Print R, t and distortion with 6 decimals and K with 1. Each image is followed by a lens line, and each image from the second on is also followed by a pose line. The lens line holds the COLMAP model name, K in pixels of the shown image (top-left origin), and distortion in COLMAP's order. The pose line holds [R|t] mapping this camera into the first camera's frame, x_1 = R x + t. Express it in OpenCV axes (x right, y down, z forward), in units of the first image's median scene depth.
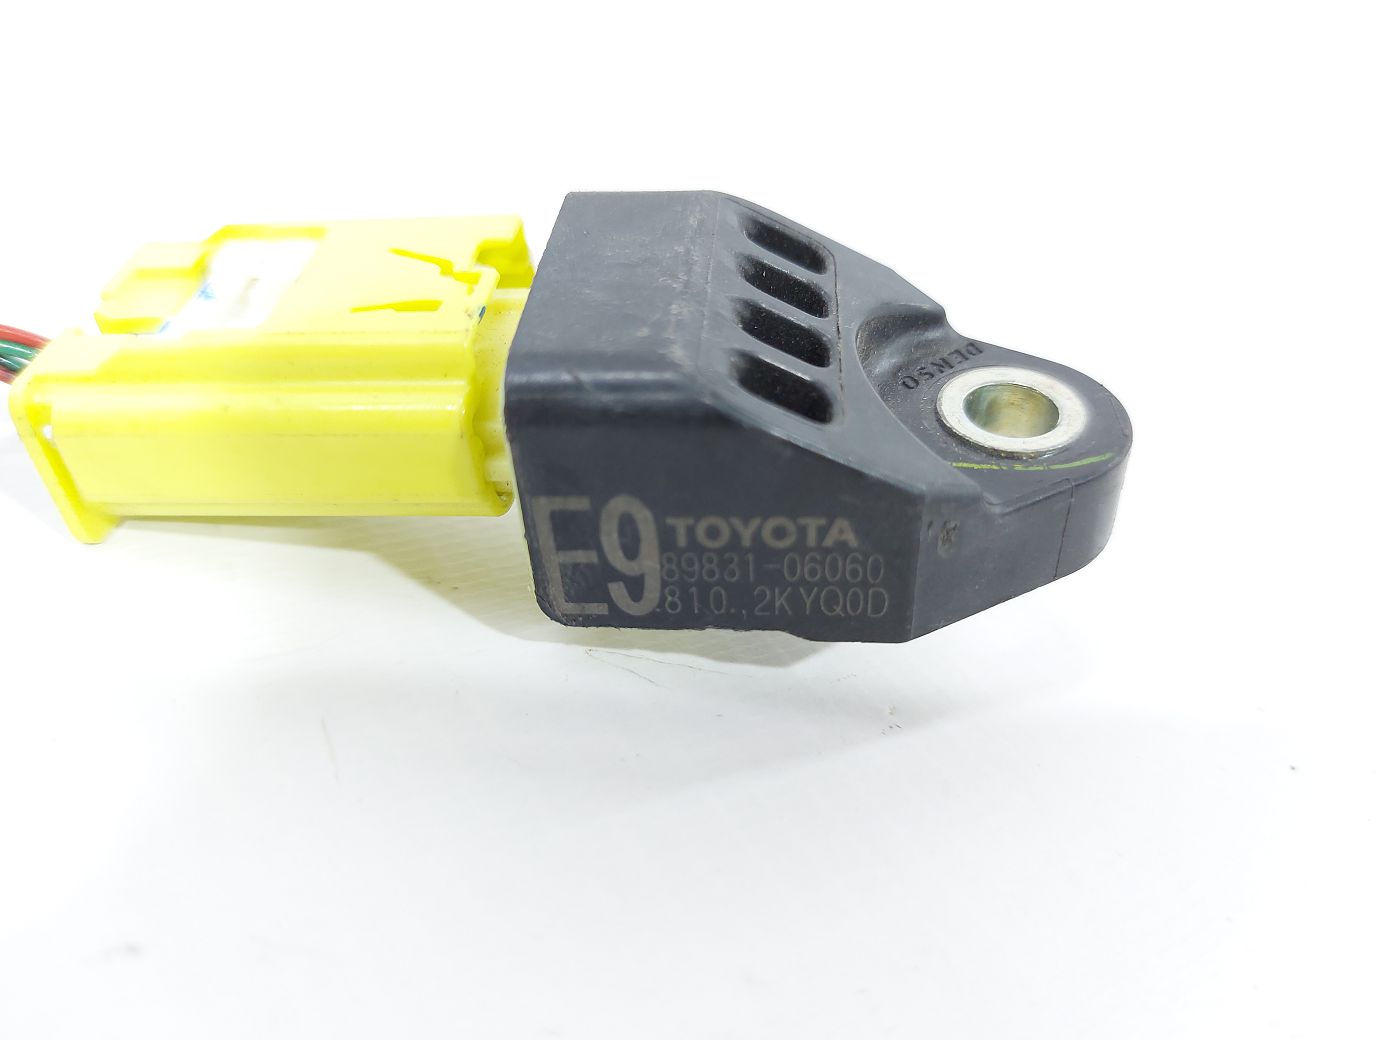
lens RADIAL K [[1191.1, 0, 687.1], [0, 1191.1, 517.5], [0, 0, 1]] dist [-0.125205, -0.043877]
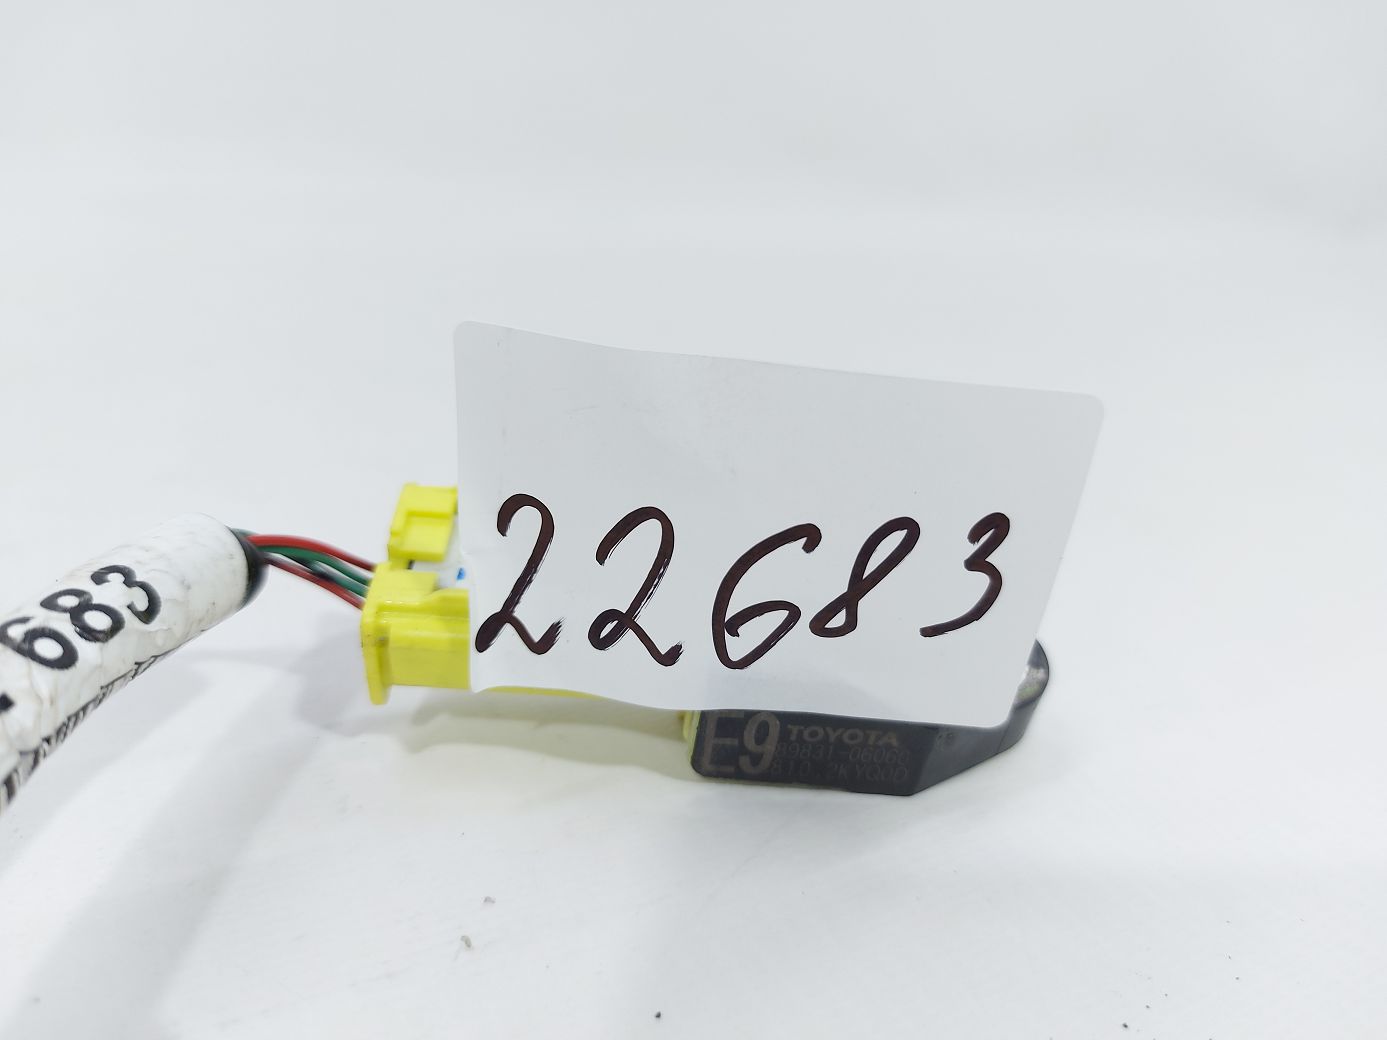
lens RADIAL K [[1191.1, 0, 691.0], [0, 1191.1, 525.0], [0, 0, 1]] dist [-0.125205, -0.043877]
pose [[0.985992, 0.074994, 0.148983, -0.400495], [-0.080271, 0.996330, 0.029726, -0.302722], [-0.146207, -0.041268, 0.988393, -0.564759]]
